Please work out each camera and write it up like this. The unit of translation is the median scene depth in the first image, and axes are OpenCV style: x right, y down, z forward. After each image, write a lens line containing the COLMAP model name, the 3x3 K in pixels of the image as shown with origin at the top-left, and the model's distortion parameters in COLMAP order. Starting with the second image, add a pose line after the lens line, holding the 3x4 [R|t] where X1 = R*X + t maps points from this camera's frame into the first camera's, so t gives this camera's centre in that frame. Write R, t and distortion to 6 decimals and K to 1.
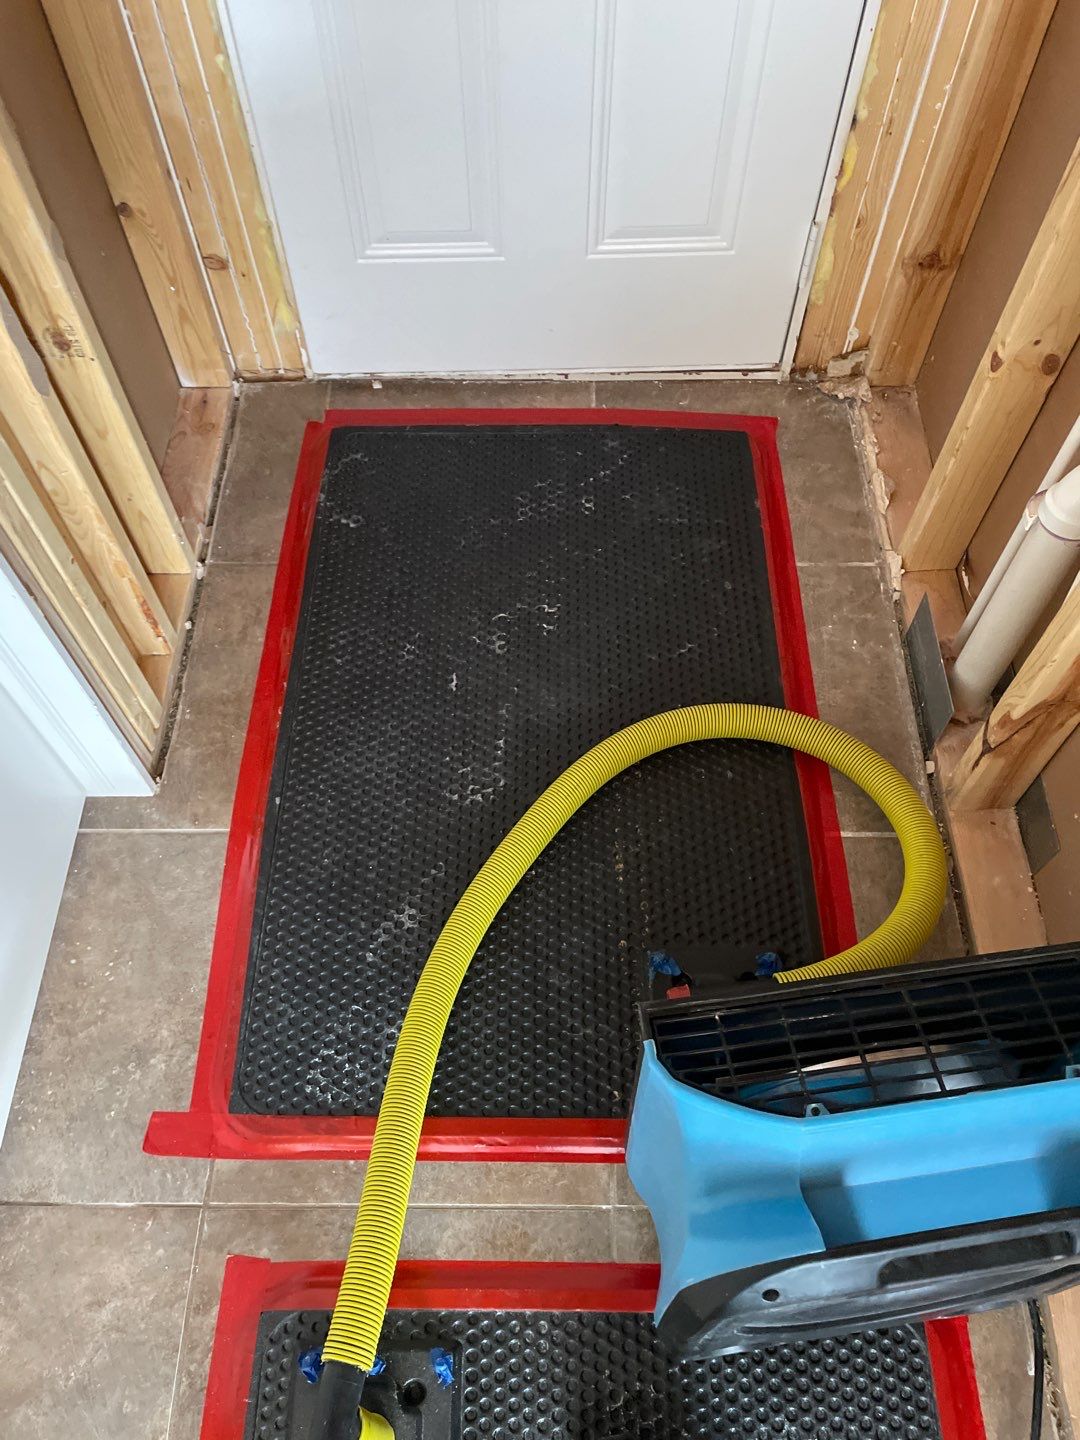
lens RADIAL K [[1089.7, 0, 536.4], [0, 1089.7, 711.5], [0, 0, 1]] dist [0.090127, -0.119438]
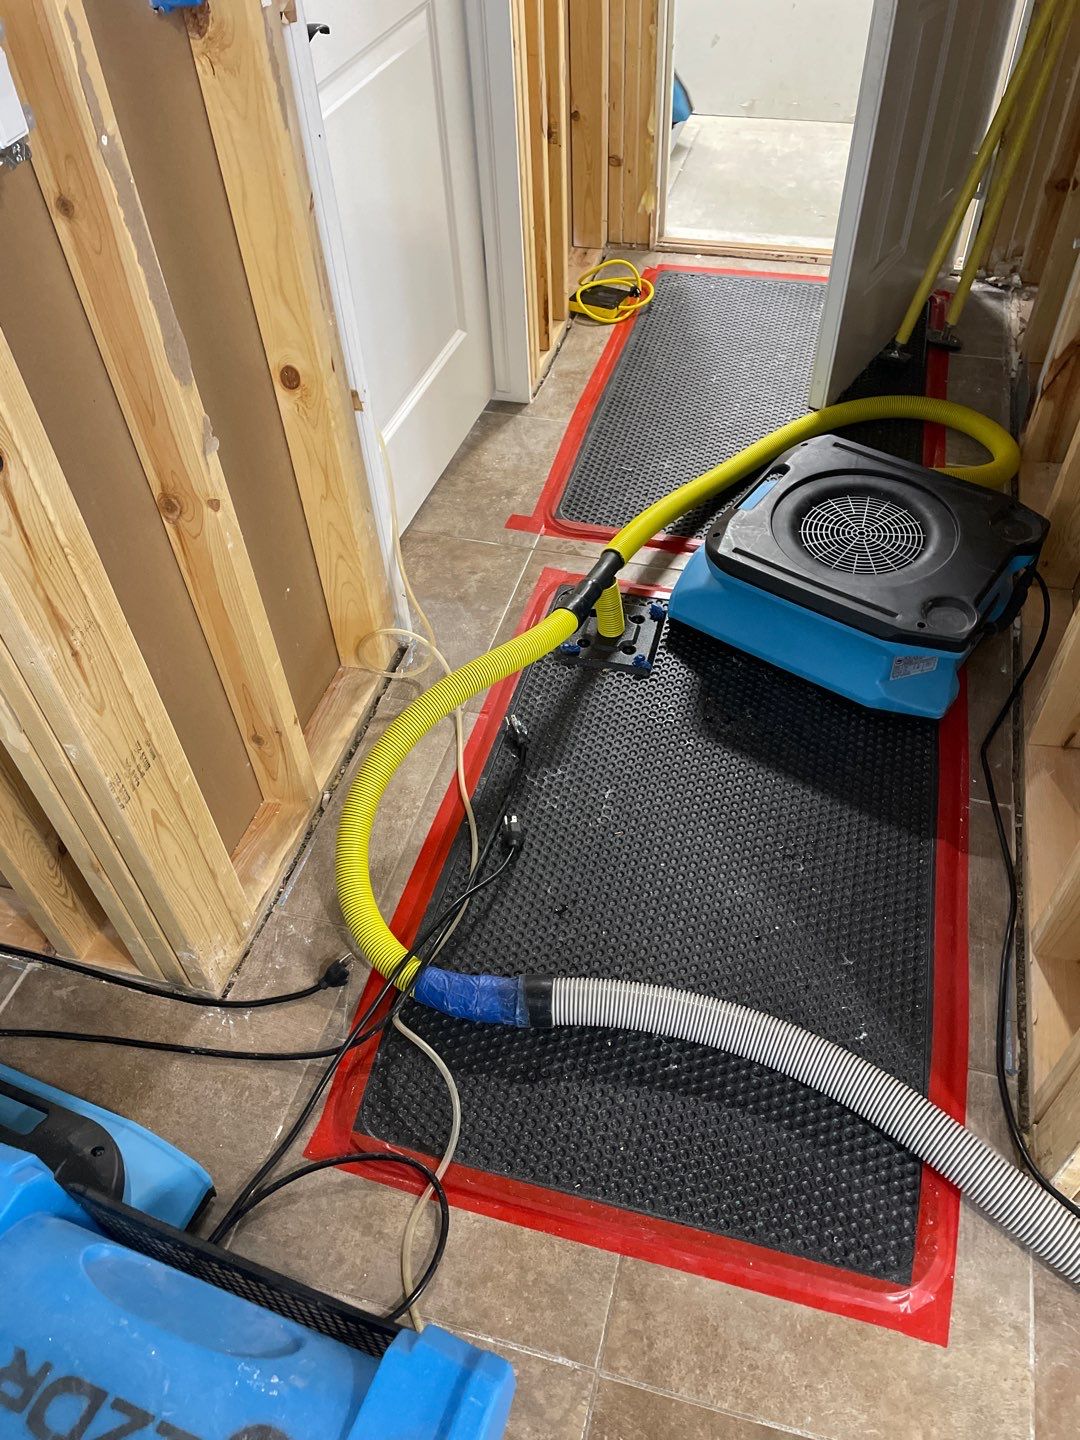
lens RADIAL K [[1089.7, 0, 536.4], [0, 1089.7, 711.5], [0, 0, 1]] dist [0.090127, -0.119438]
pose [[0.964727, 0.170069, -0.200943, 0.085889], [-0.206317, 0.962551, -0.175868, 0.829198], [0.163508, 0.211123, 0.963687, -0.537558]]
